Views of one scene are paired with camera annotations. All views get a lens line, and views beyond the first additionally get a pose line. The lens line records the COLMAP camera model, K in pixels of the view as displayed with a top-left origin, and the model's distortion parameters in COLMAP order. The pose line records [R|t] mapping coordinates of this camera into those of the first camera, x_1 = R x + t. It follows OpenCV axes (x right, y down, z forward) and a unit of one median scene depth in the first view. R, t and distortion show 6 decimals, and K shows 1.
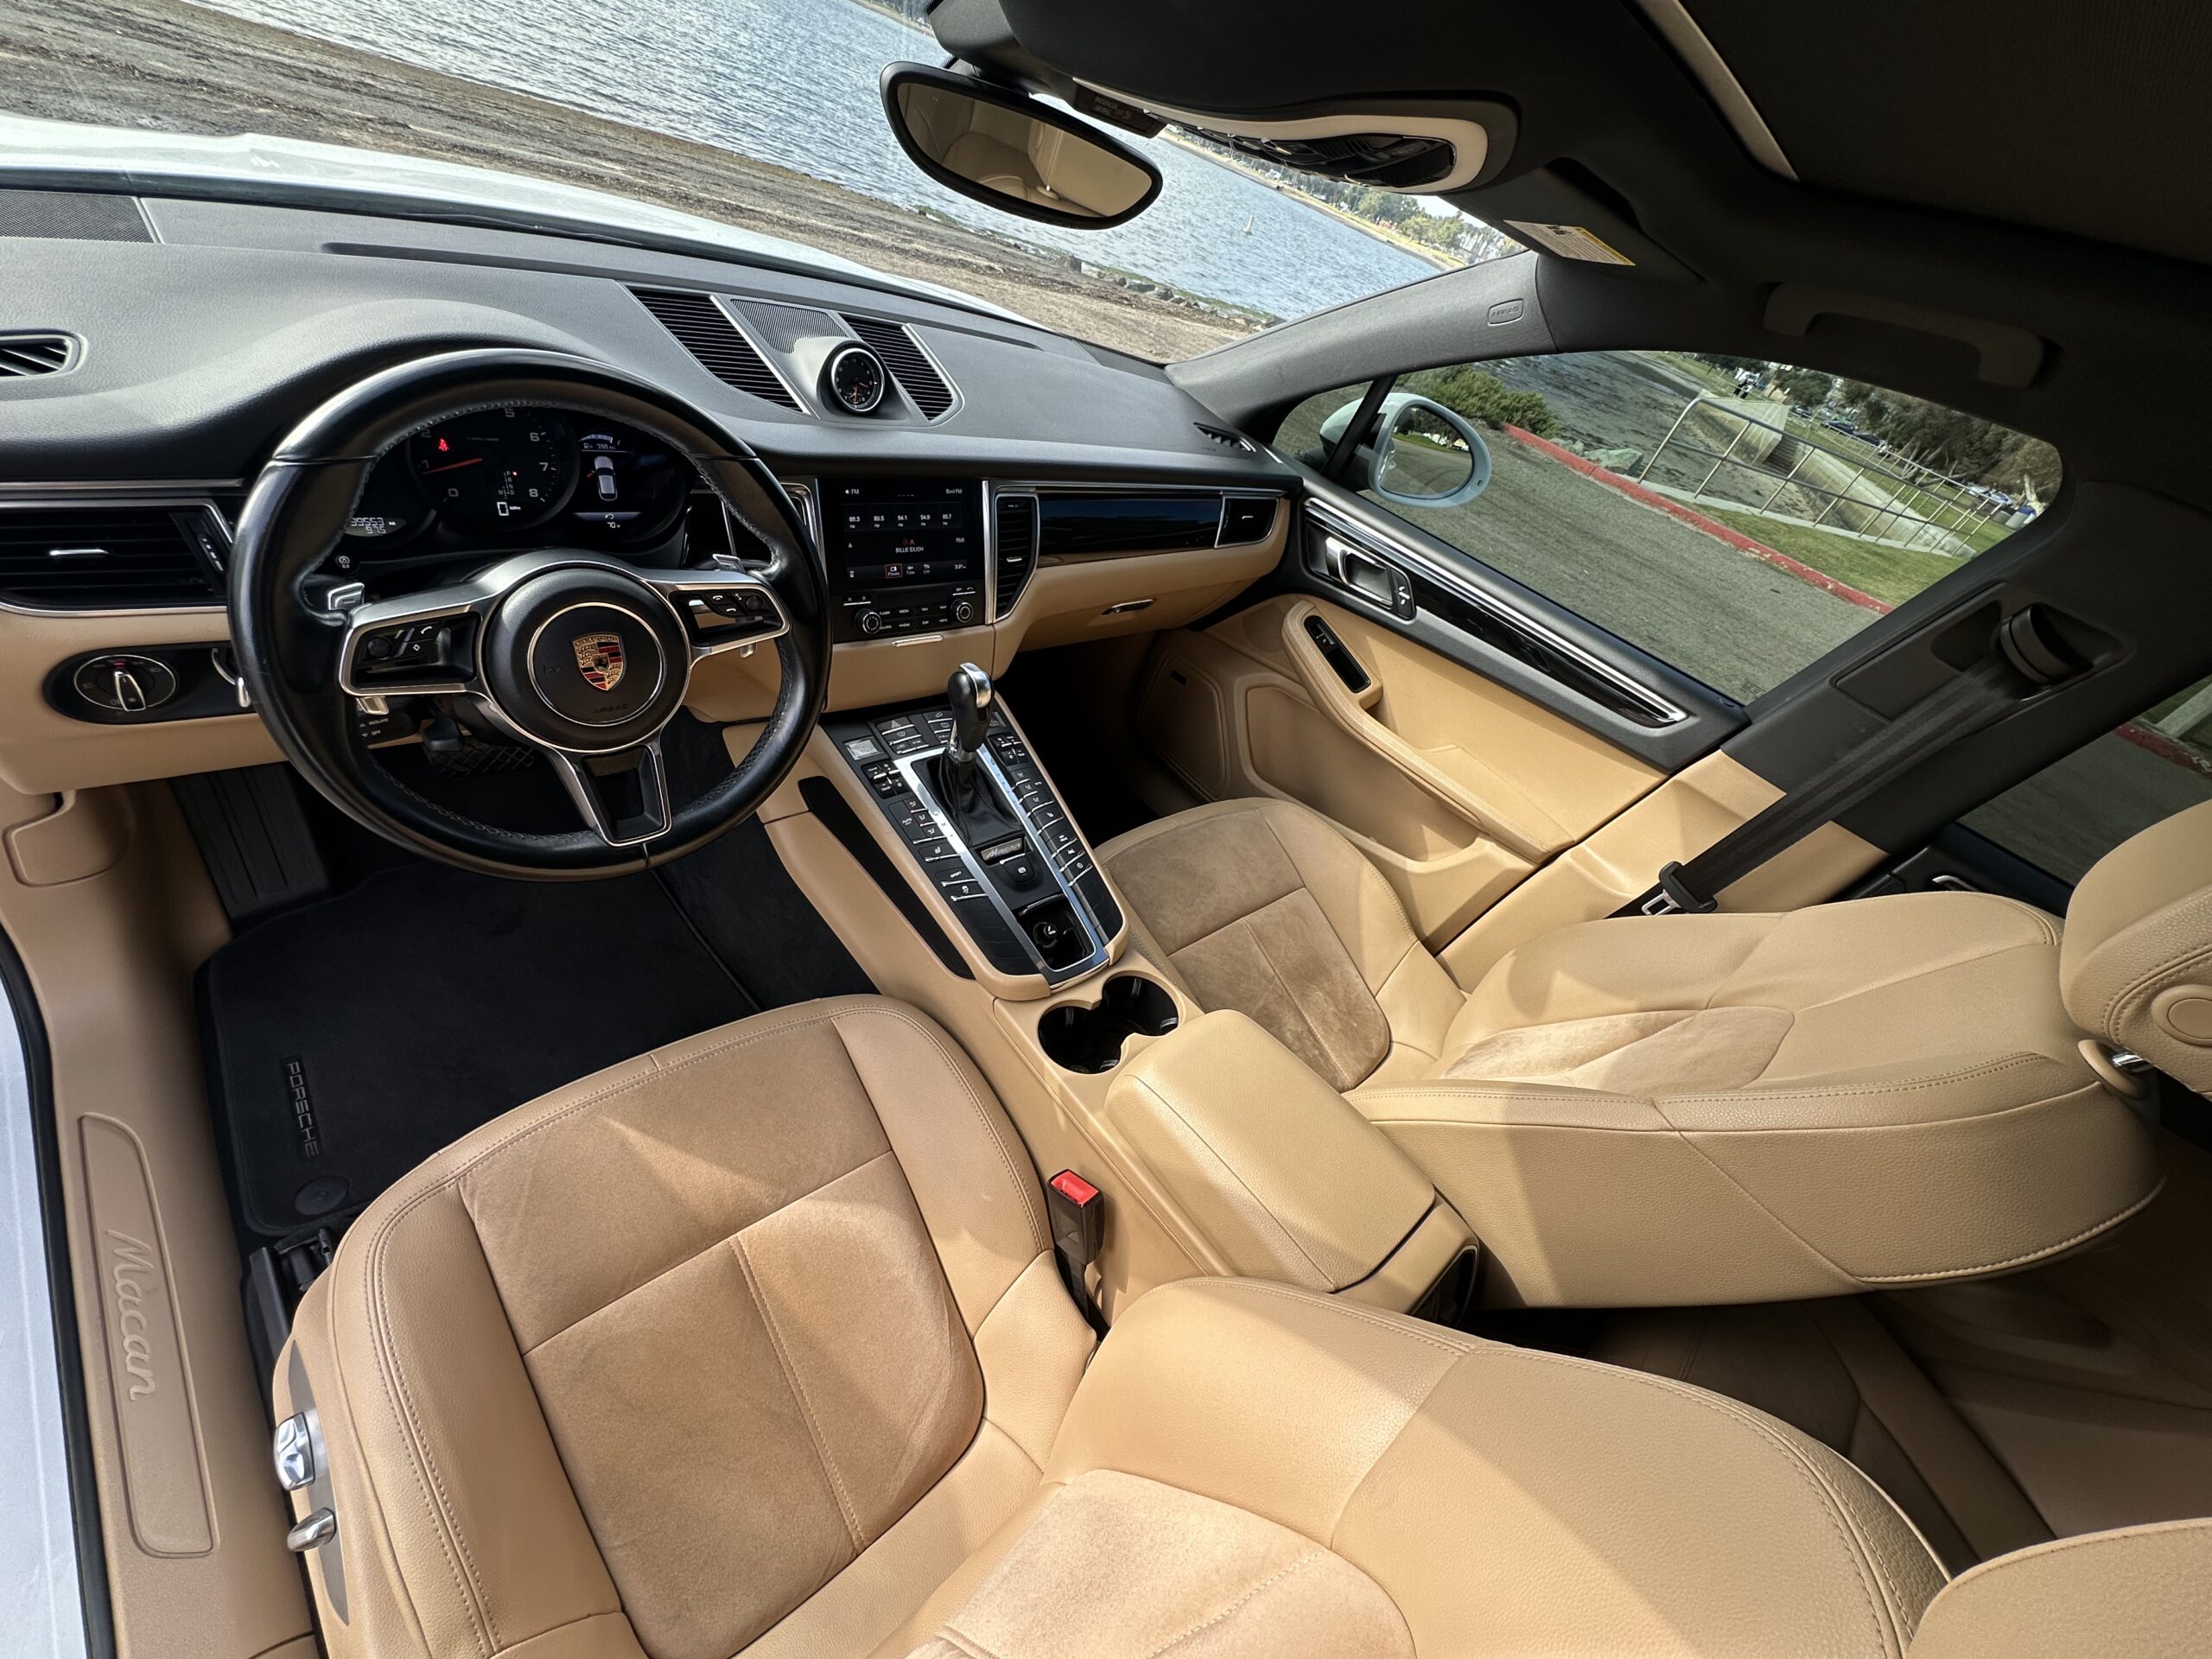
lens RADIAL K [[885.6, 0, 1106.0], [0, 885.6, 829.5], [0, 0, 1]] dist [-0.000721, 0.000488]
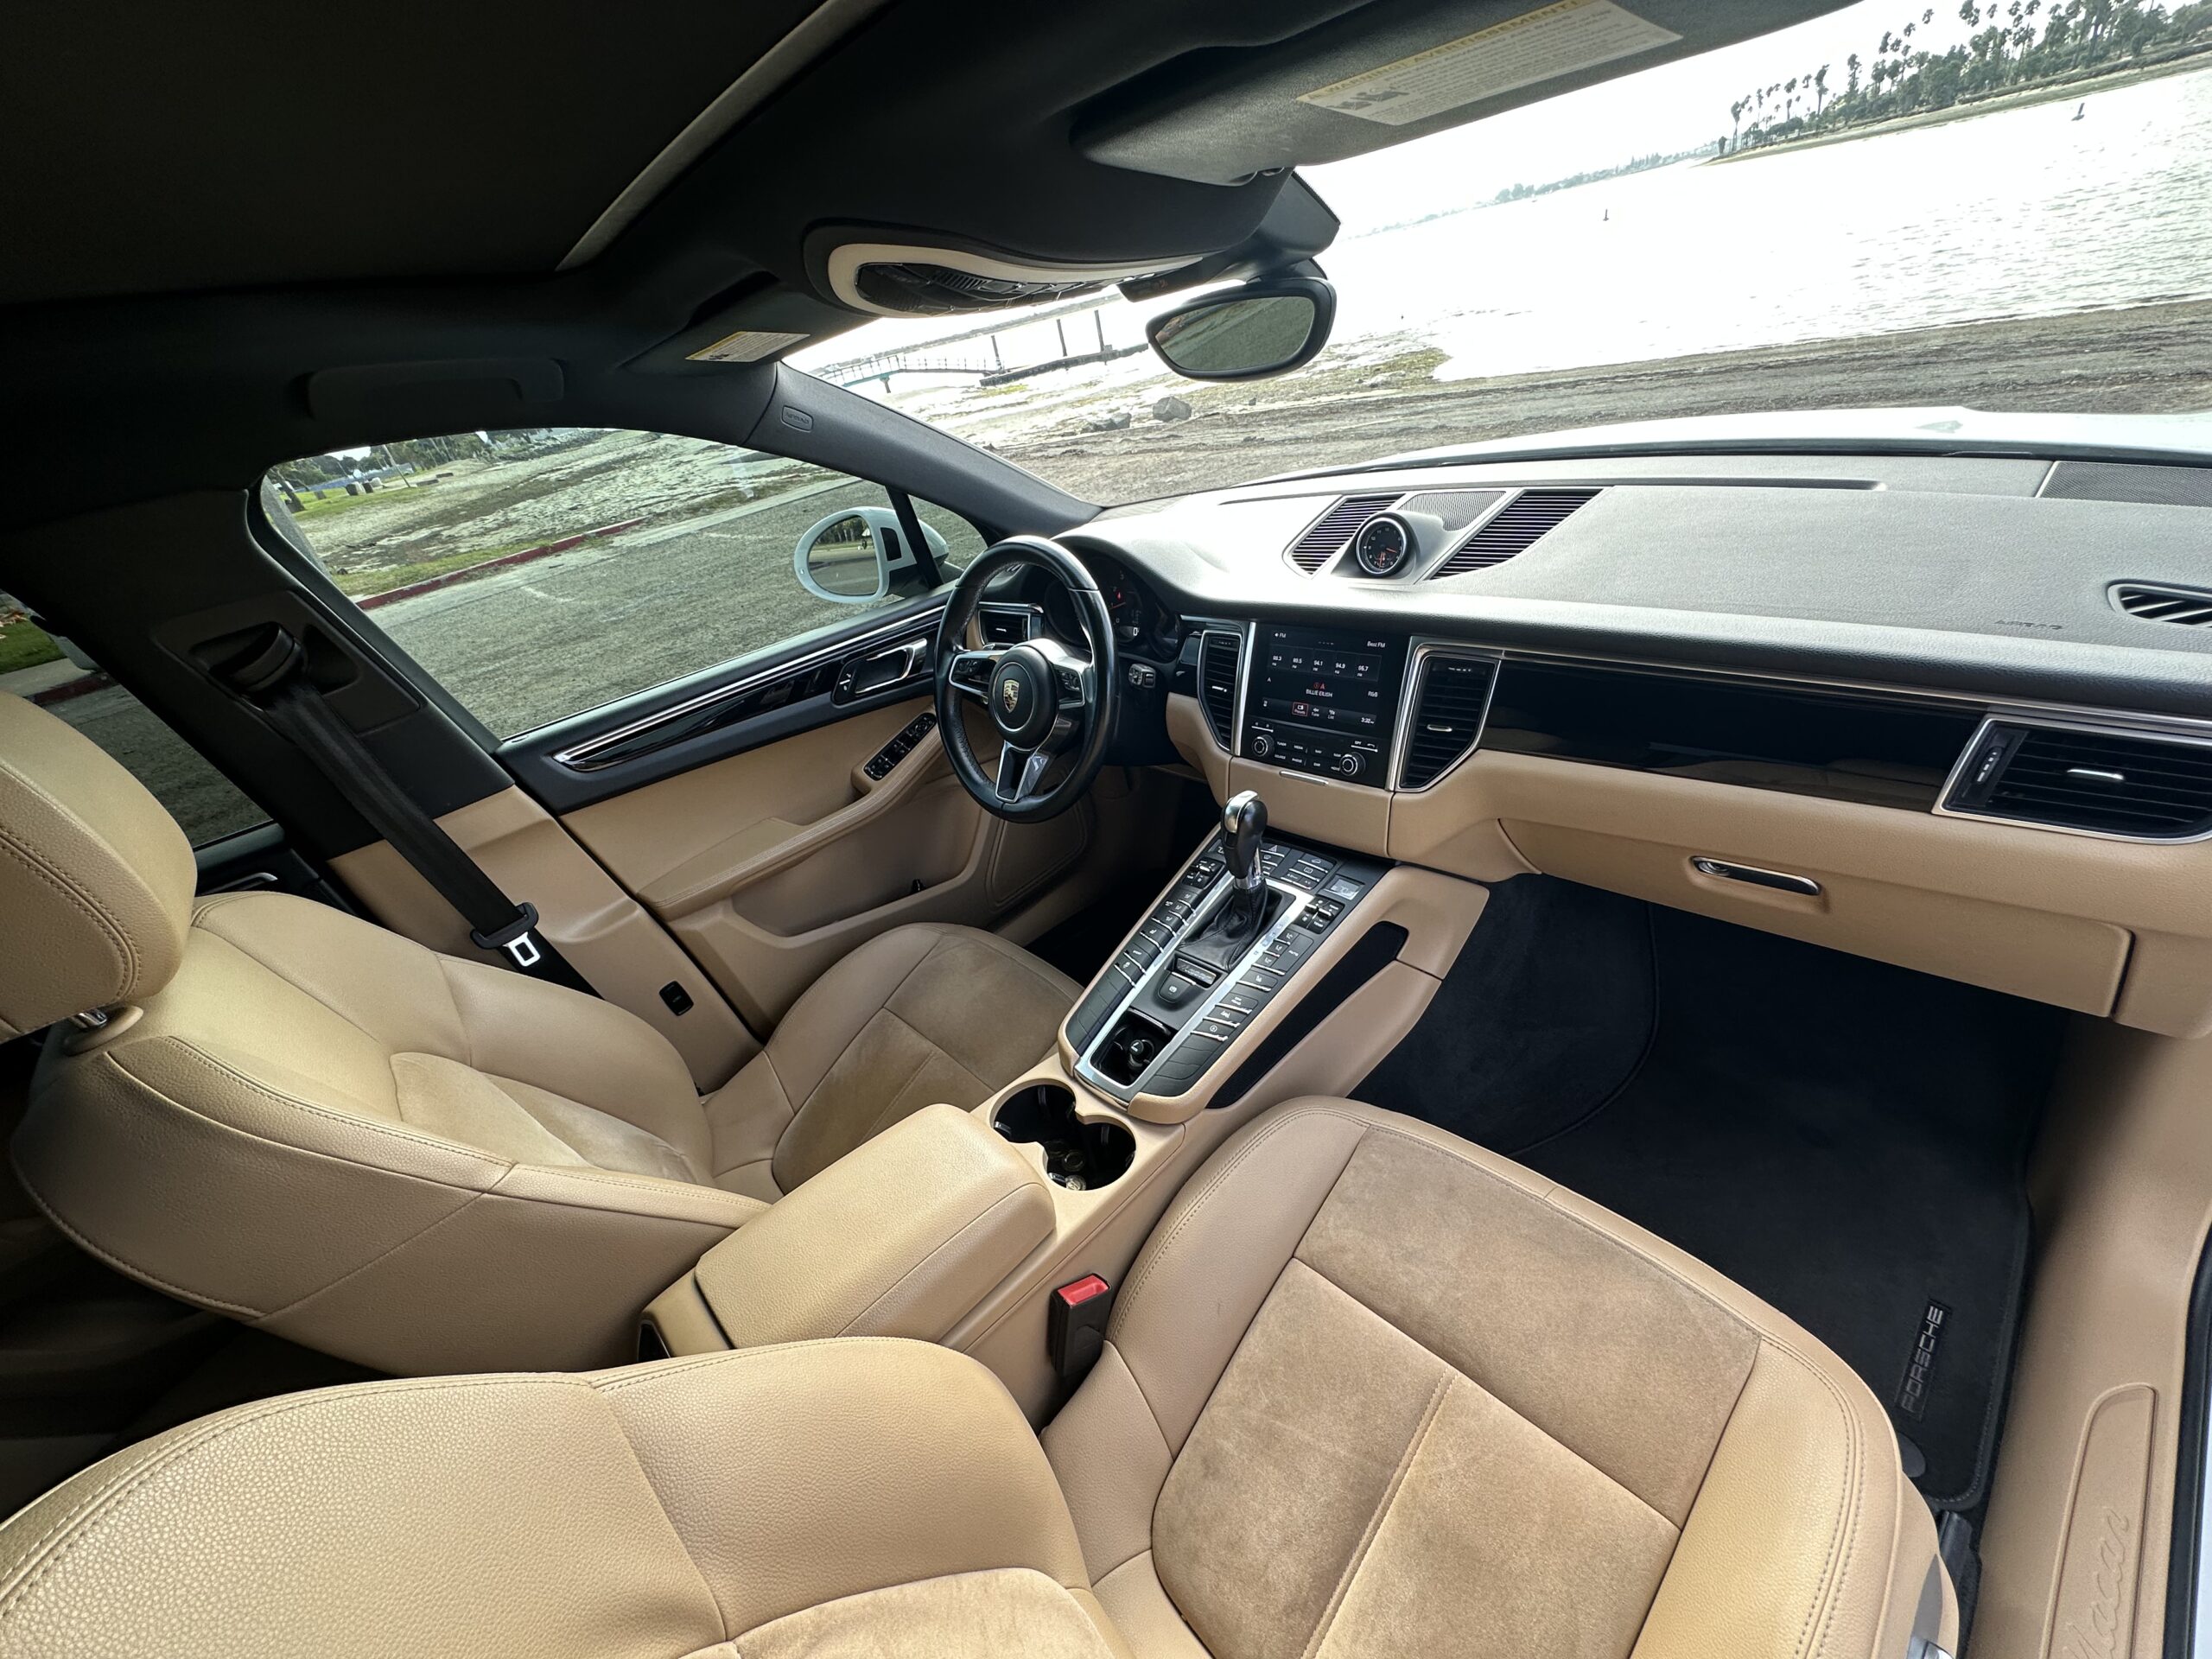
lens RADIAL K [[885.6, 0, 1106.0], [0, 885.6, 829.5], [0, 0, 1]] dist [-0.000721, 0.000488]
pose [[-0.039003, 0.207345, -0.977490, 0.586889], [-0.466138, 0.861497, 0.201340, -0.190626], [0.883852, 0.463498, 0.063051, 0.554398]]
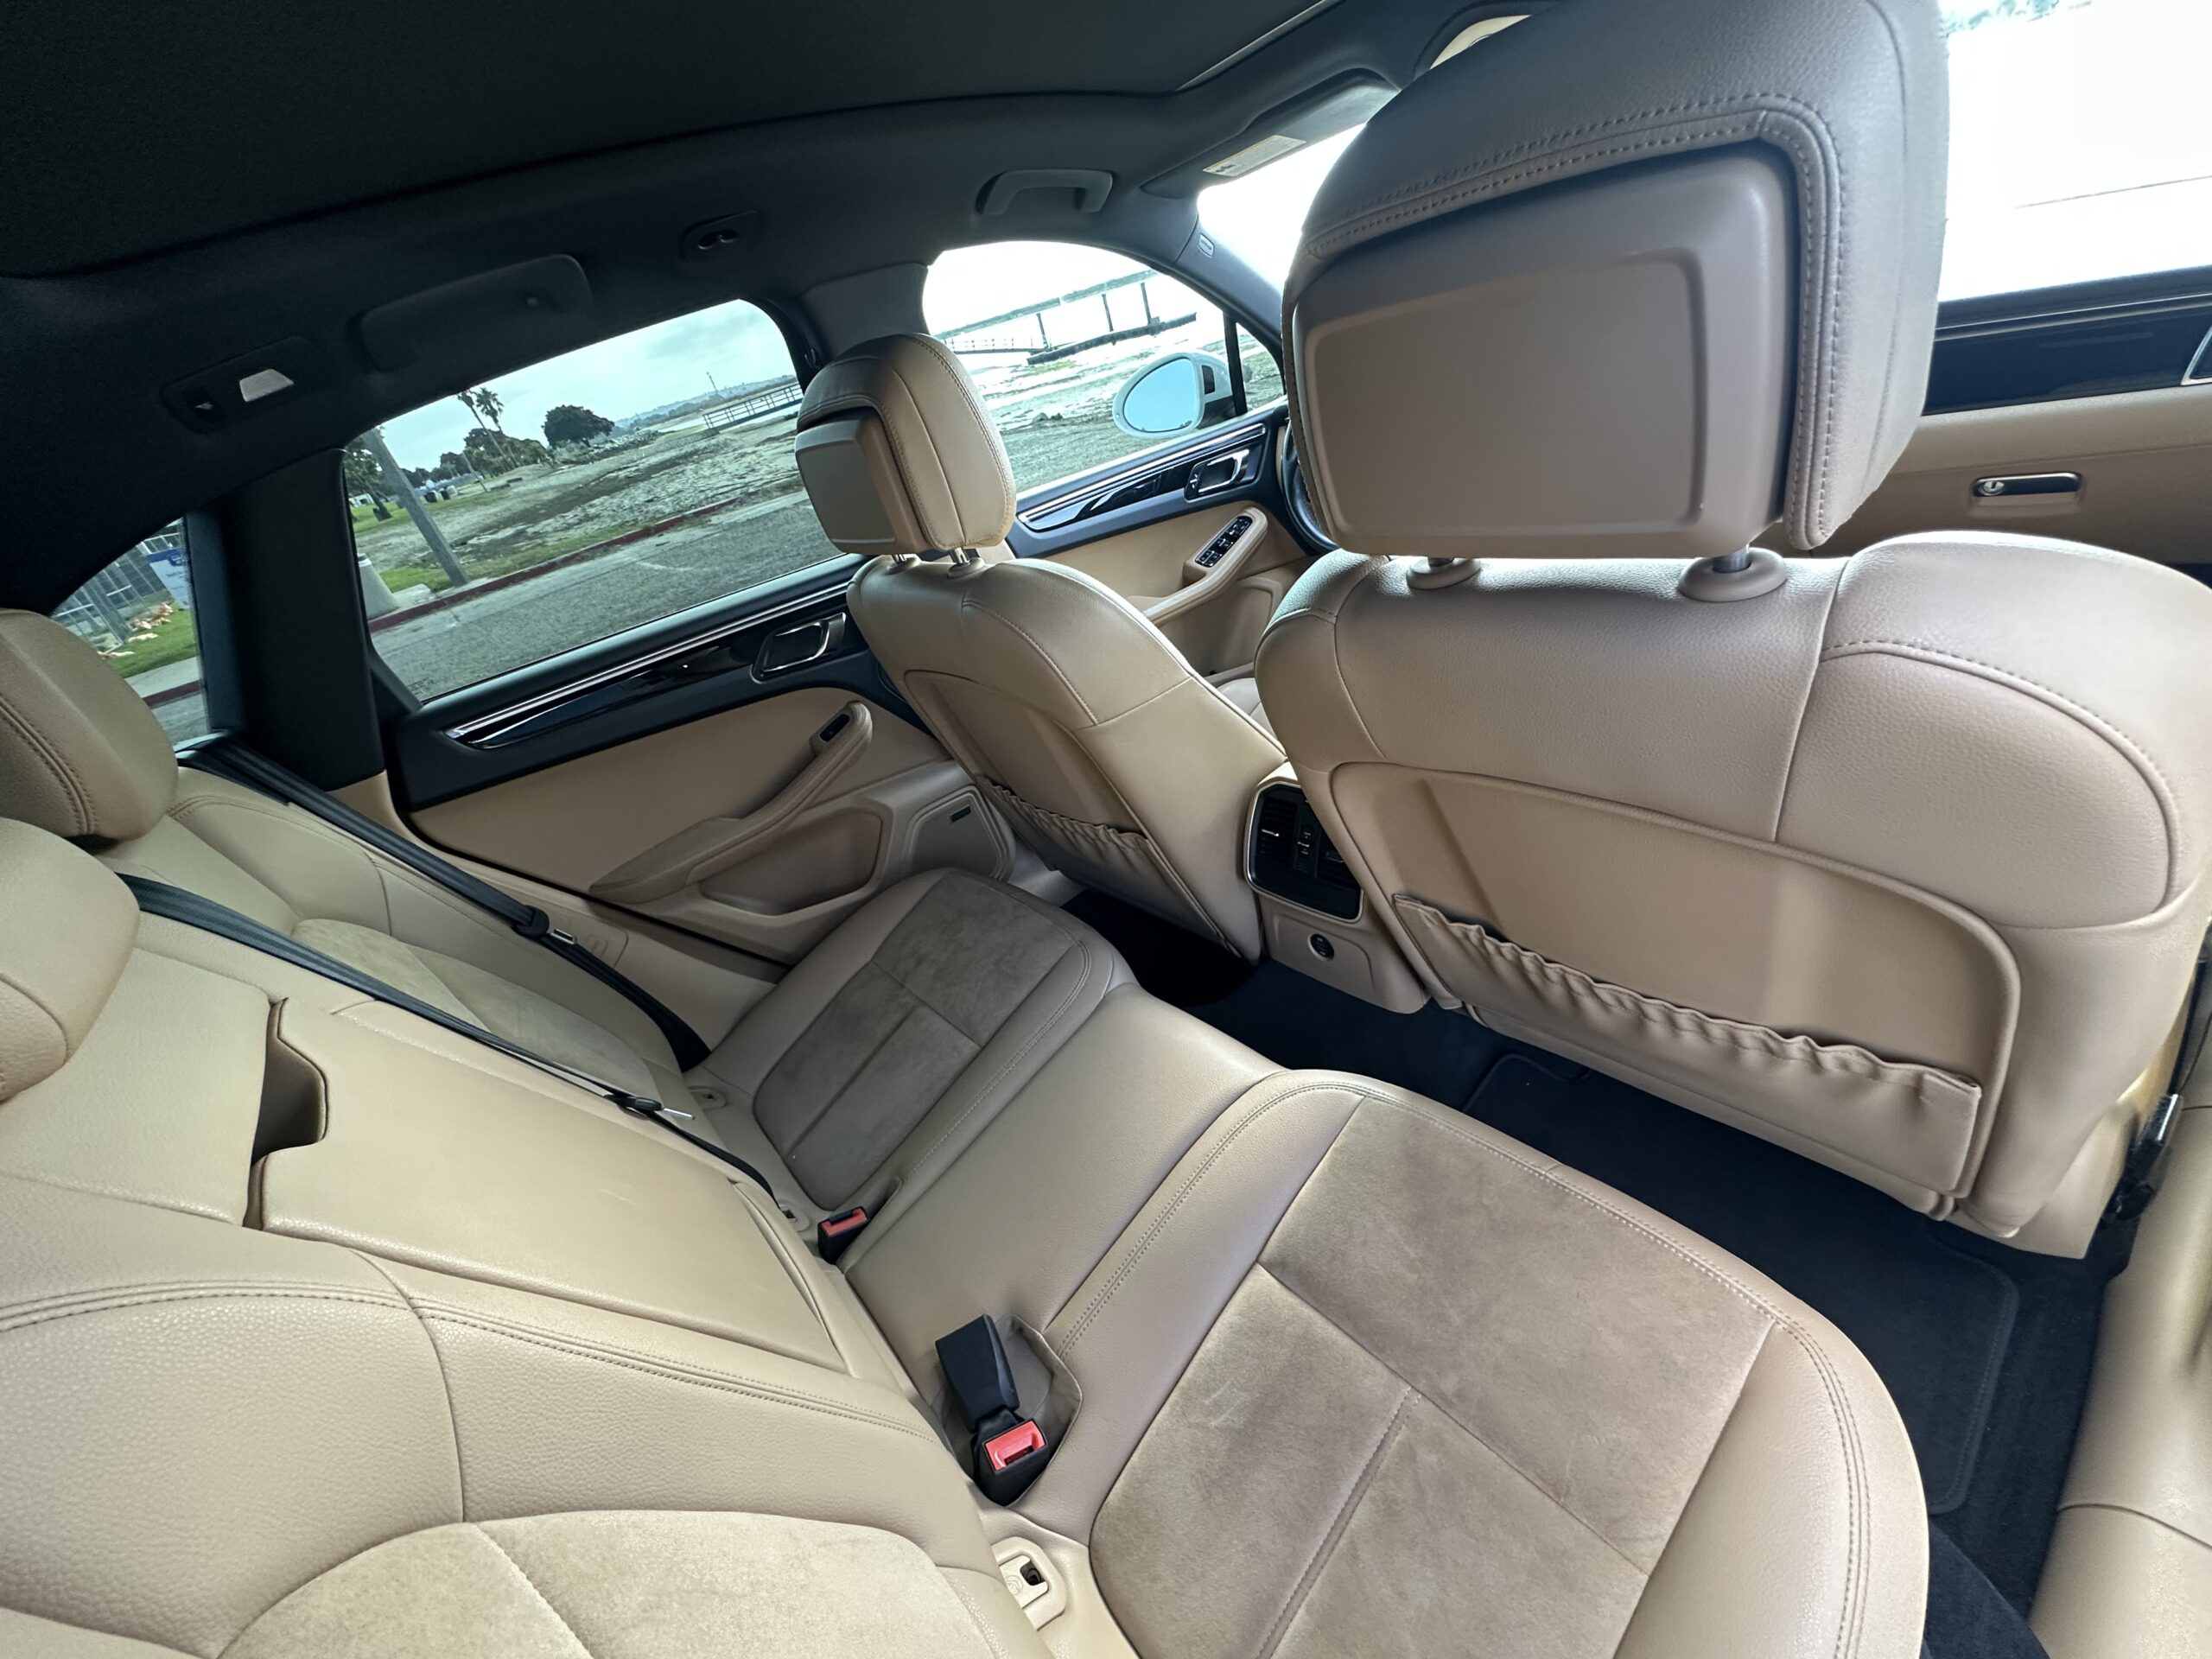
lens RADIAL K [[885.6, 0, 1106.0], [0, 885.6, 829.5], [0, 0, 1]] dist [-0.000721, 0.000488]
pose [[-0.078809, 0.223724, -0.971461, 0.921714], [-0.432576, 0.870293, 0.235517, 0.193800], [0.898147, 0.438791, 0.028191, 0.348738]]
